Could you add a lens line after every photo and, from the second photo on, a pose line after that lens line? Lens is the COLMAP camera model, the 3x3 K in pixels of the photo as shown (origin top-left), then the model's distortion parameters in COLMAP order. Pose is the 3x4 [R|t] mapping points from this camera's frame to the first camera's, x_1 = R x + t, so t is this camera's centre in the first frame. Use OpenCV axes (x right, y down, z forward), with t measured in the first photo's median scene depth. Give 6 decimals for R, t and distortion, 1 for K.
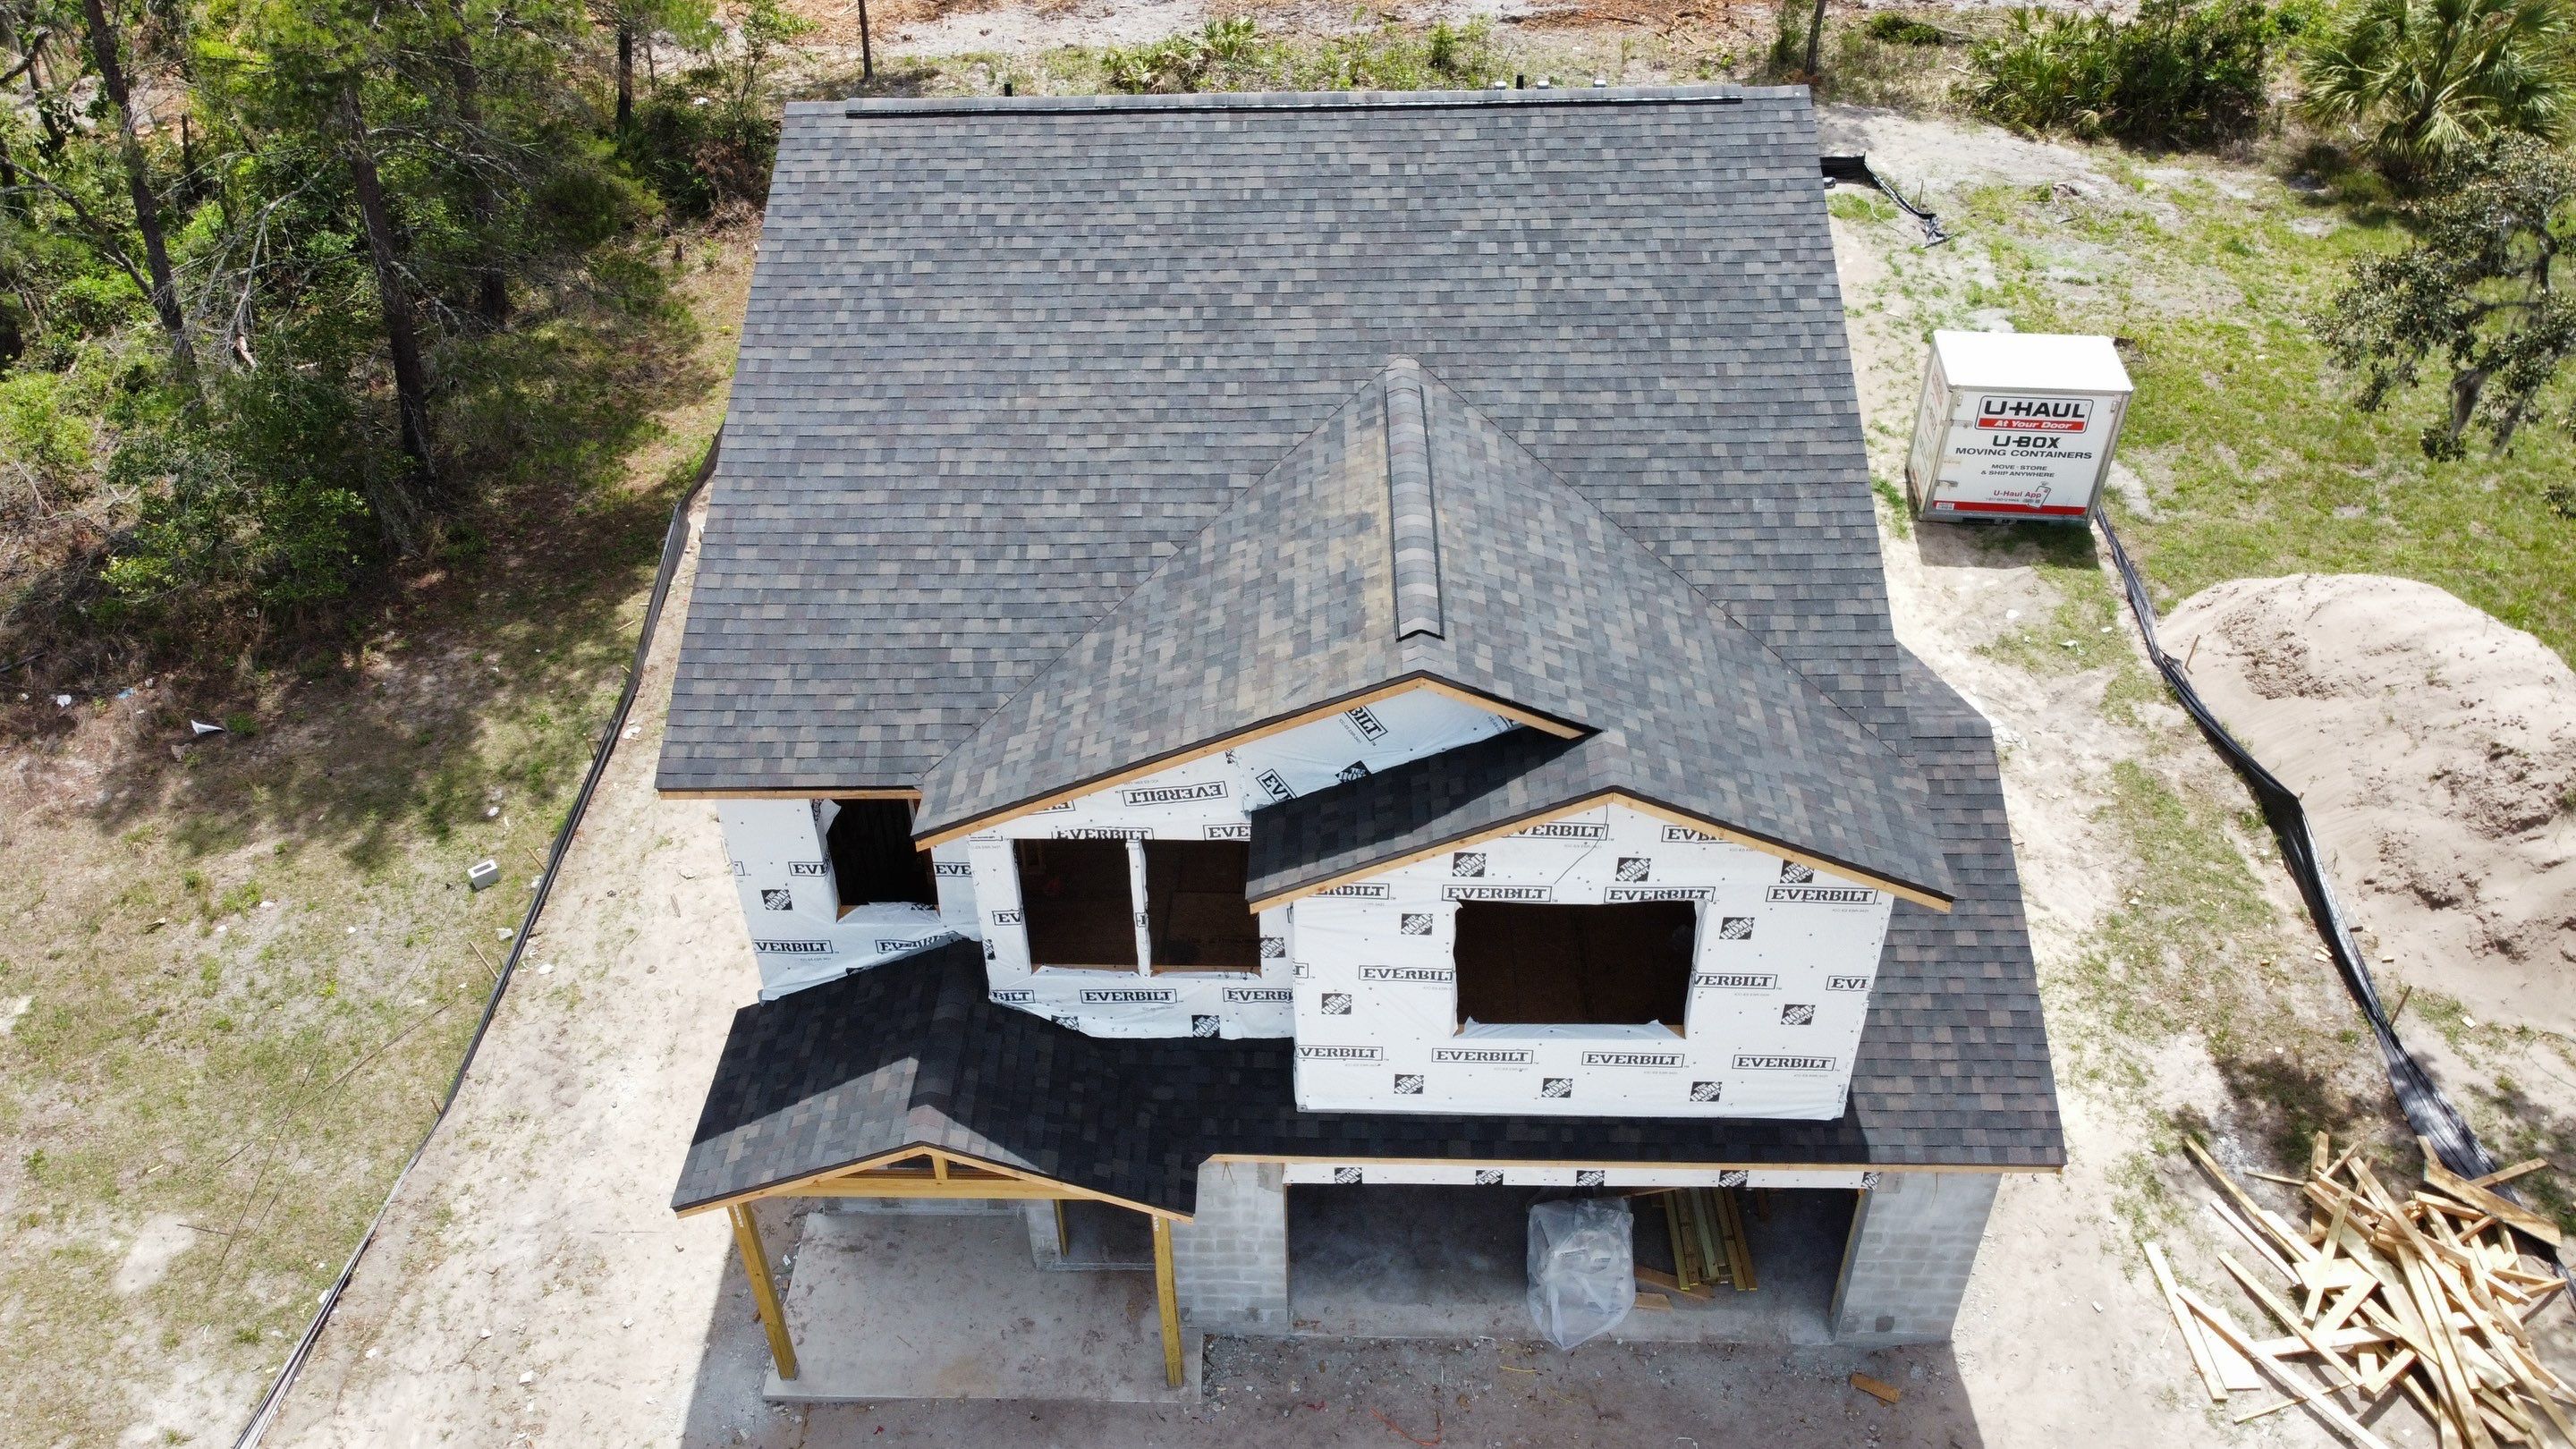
lens RADIAL K [[1954.2, 0, 1254.3], [0, 1954.2, 684.6], [0, 0, 1]] dist [0.008716, -0.019968]
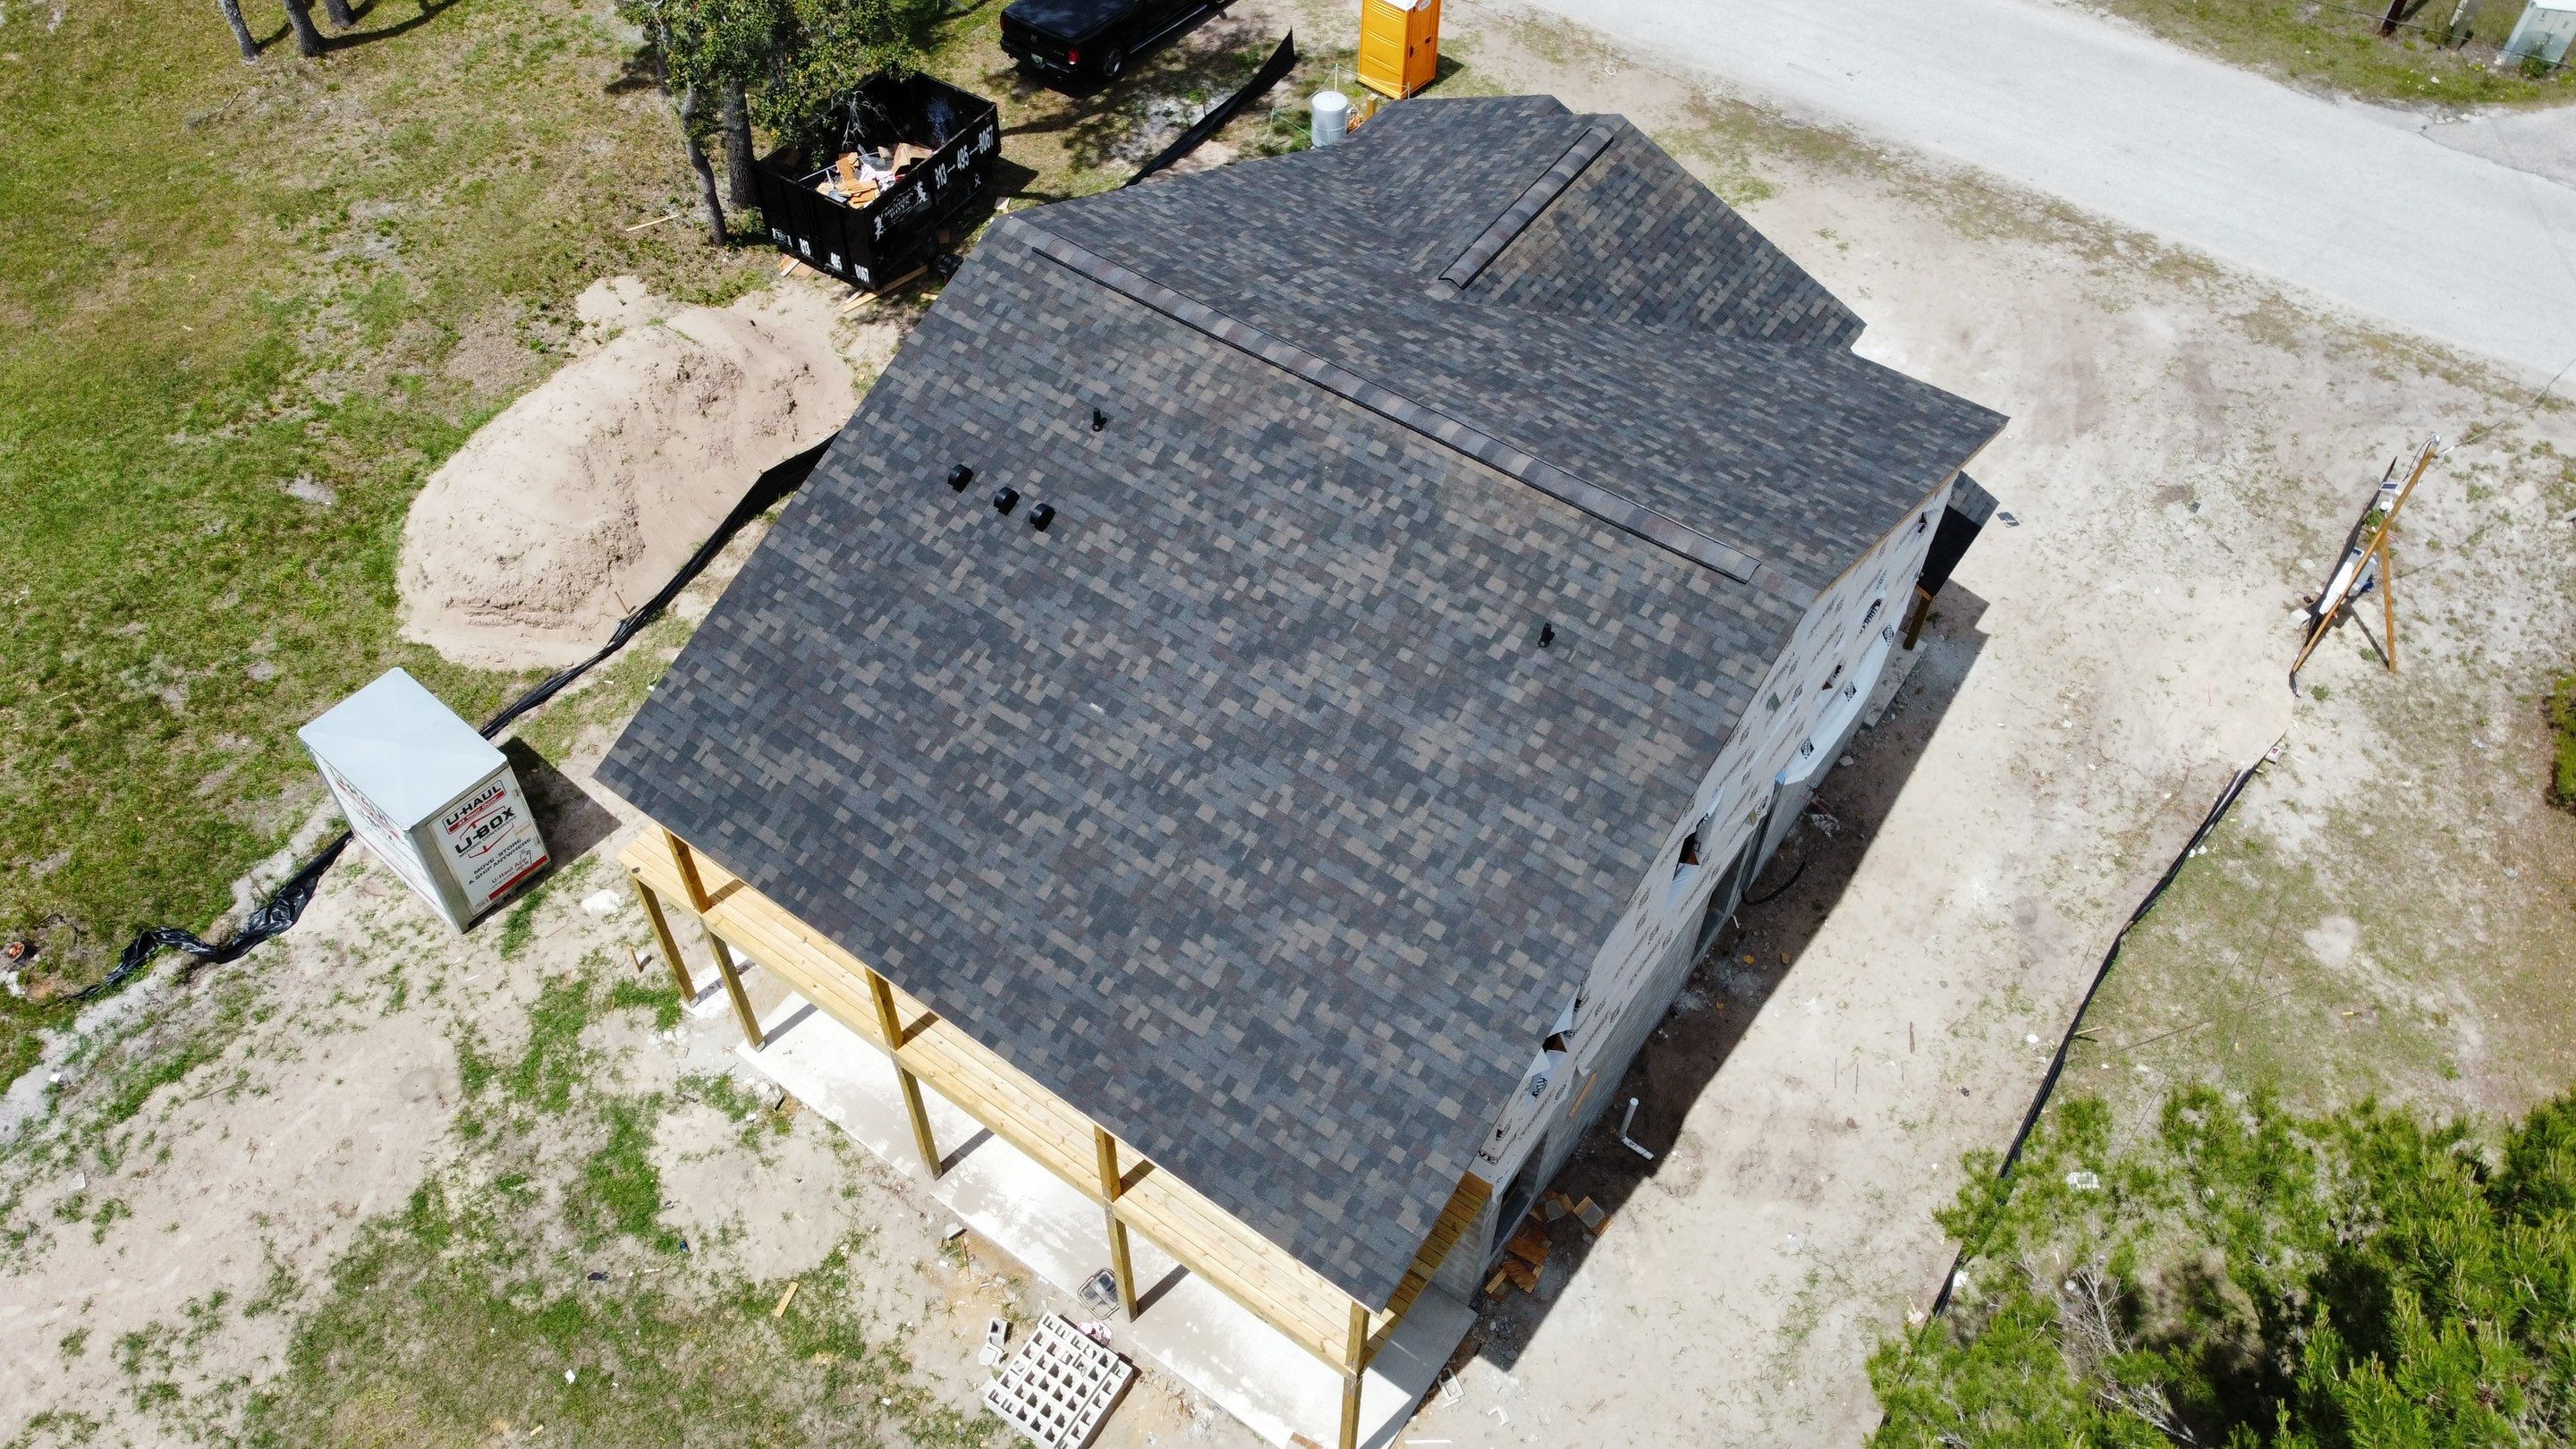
lens RADIAL K [[1954.2, 0, 1255.9], [0, 1954.2, 697.3], [0, 0, 1]] dist [0.008716, -0.019968]
pose [[-0.831633, -0.406284, 0.378575, -0.418993], [0.359091, 0.126583, 0.924679, -1.346267], [-0.423603, 0.904937, 0.040622, 1.199370]]
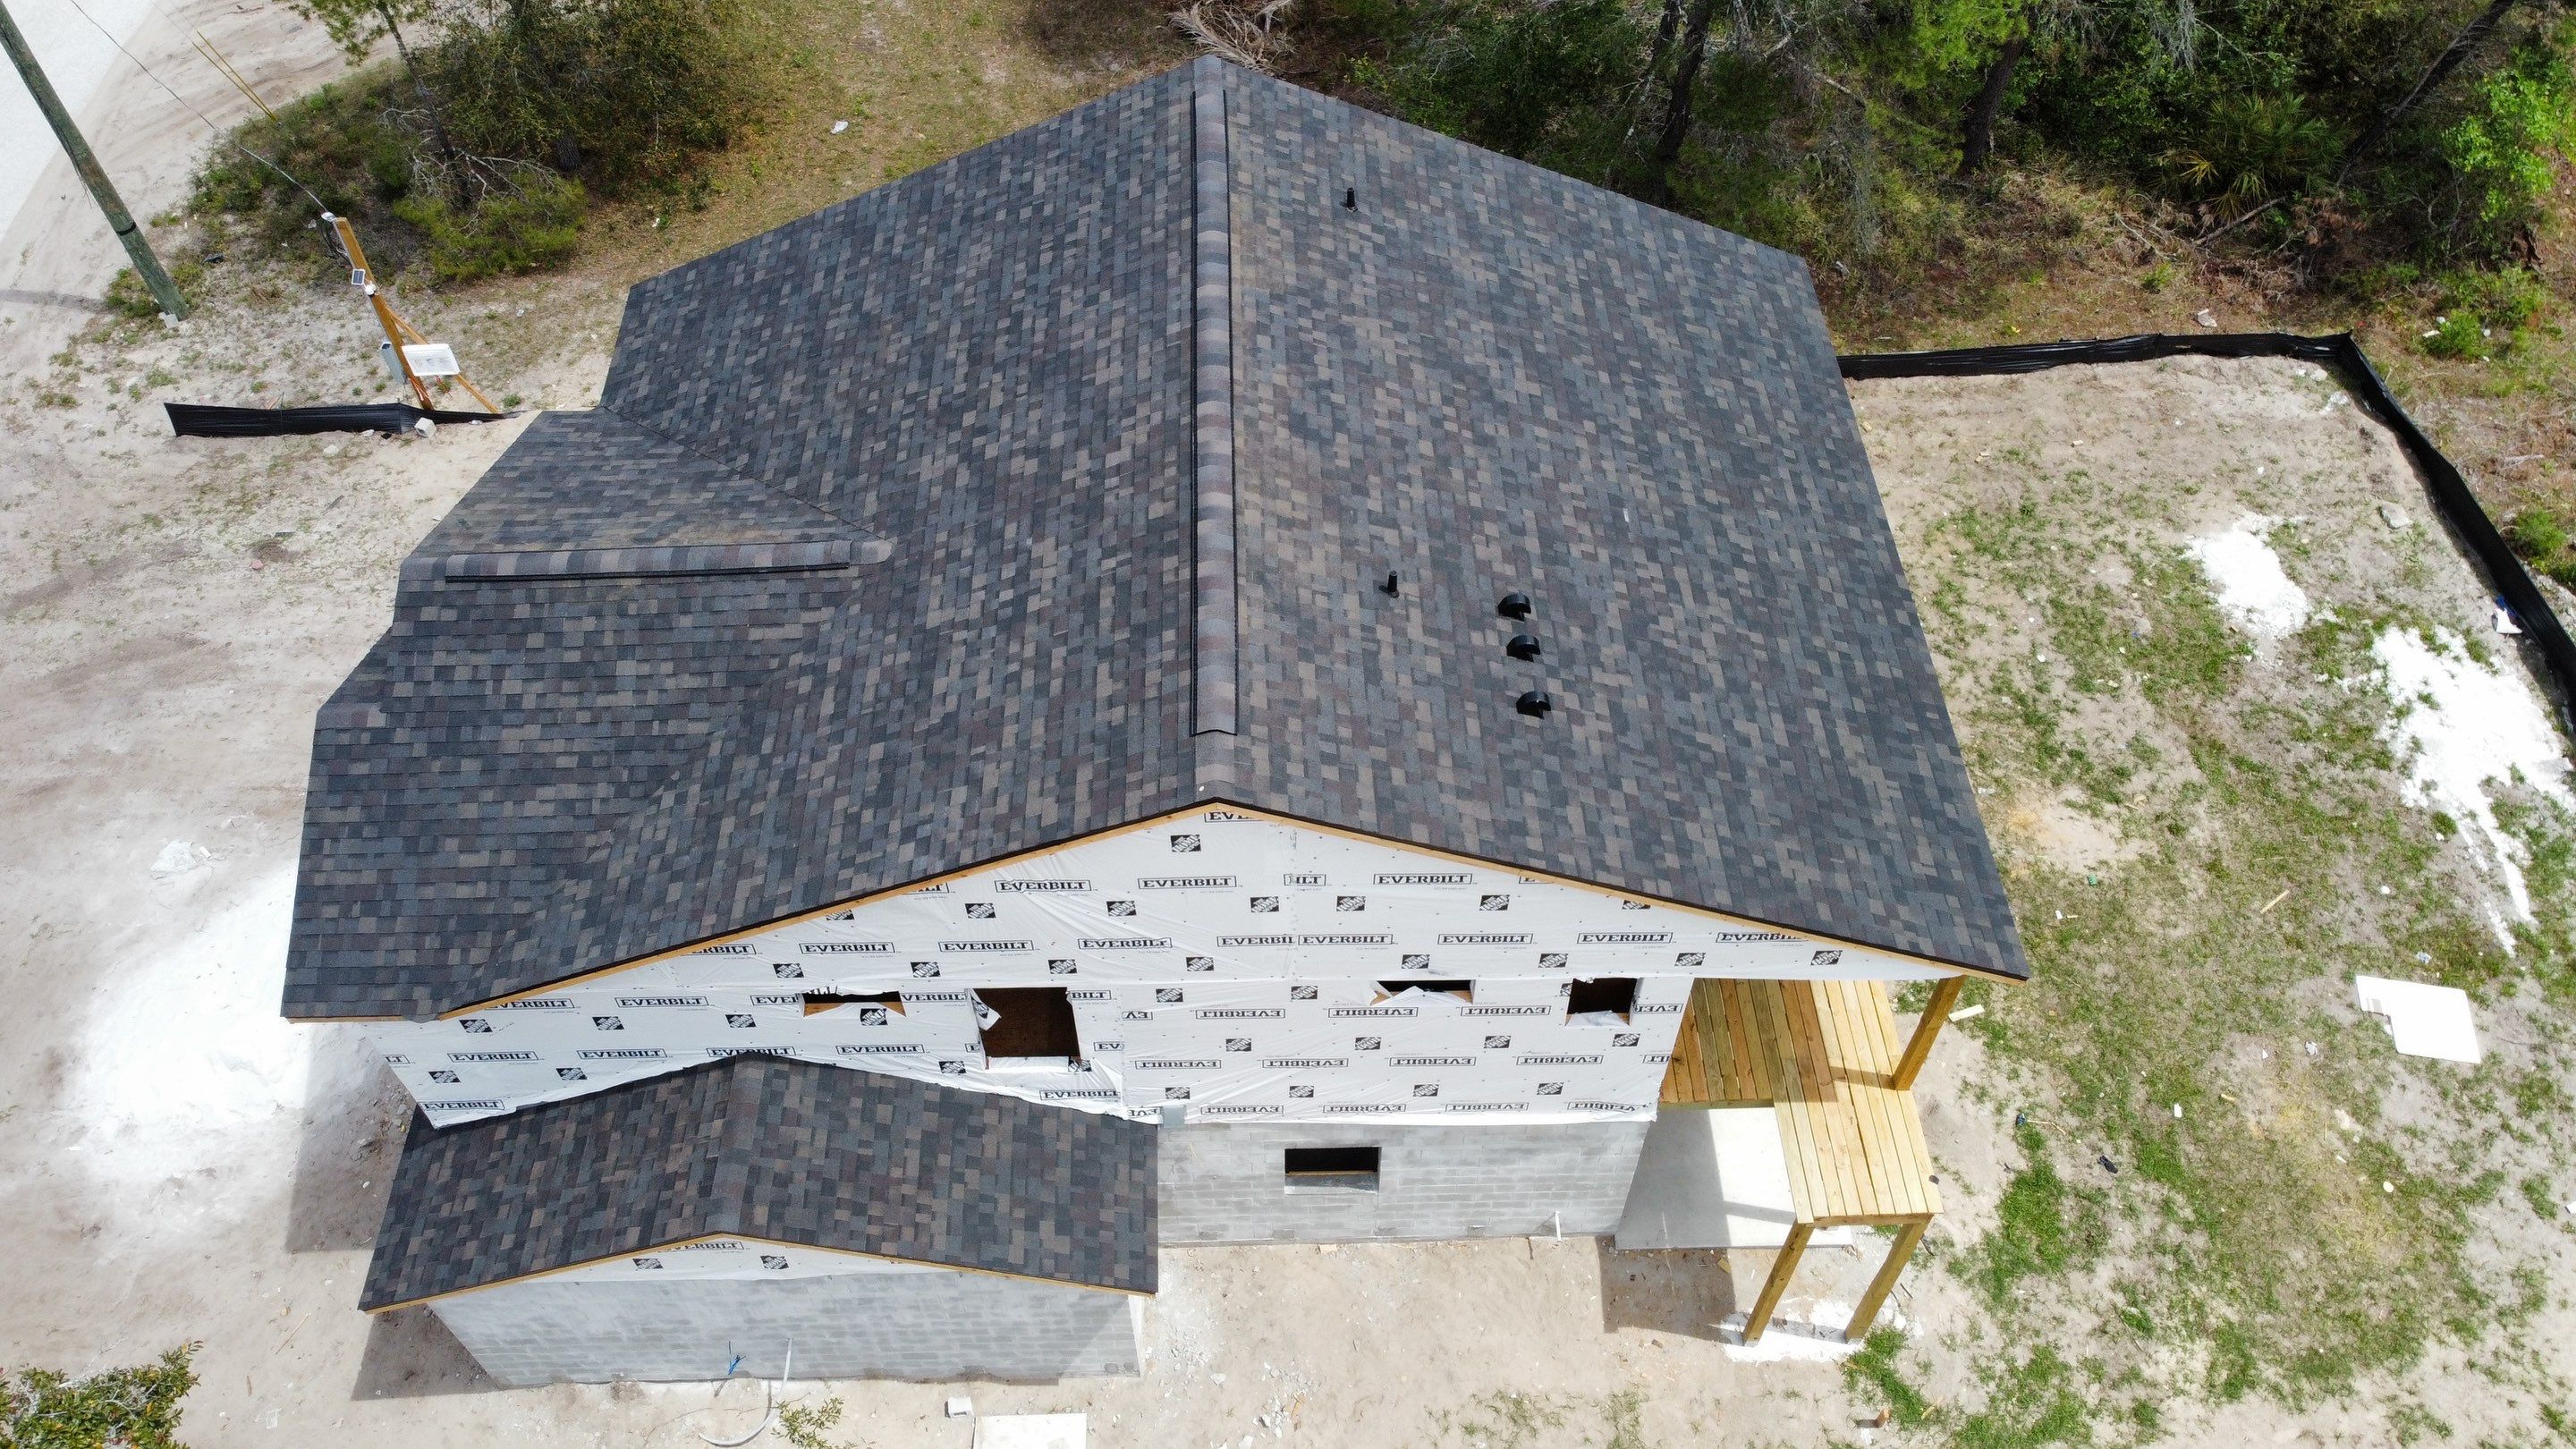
lens RADIAL K [[1954.2, 0, 1267.1], [0, 1954.2, 690.4], [0, 0, 1]] dist [0.008716, -0.019968]
pose [[0.060259, 0.786826, -0.614226, 0.763214], [-0.598514, 0.520939, 0.608608, -0.853006], [0.798843, 0.330949, 0.502318, 0.638376]]
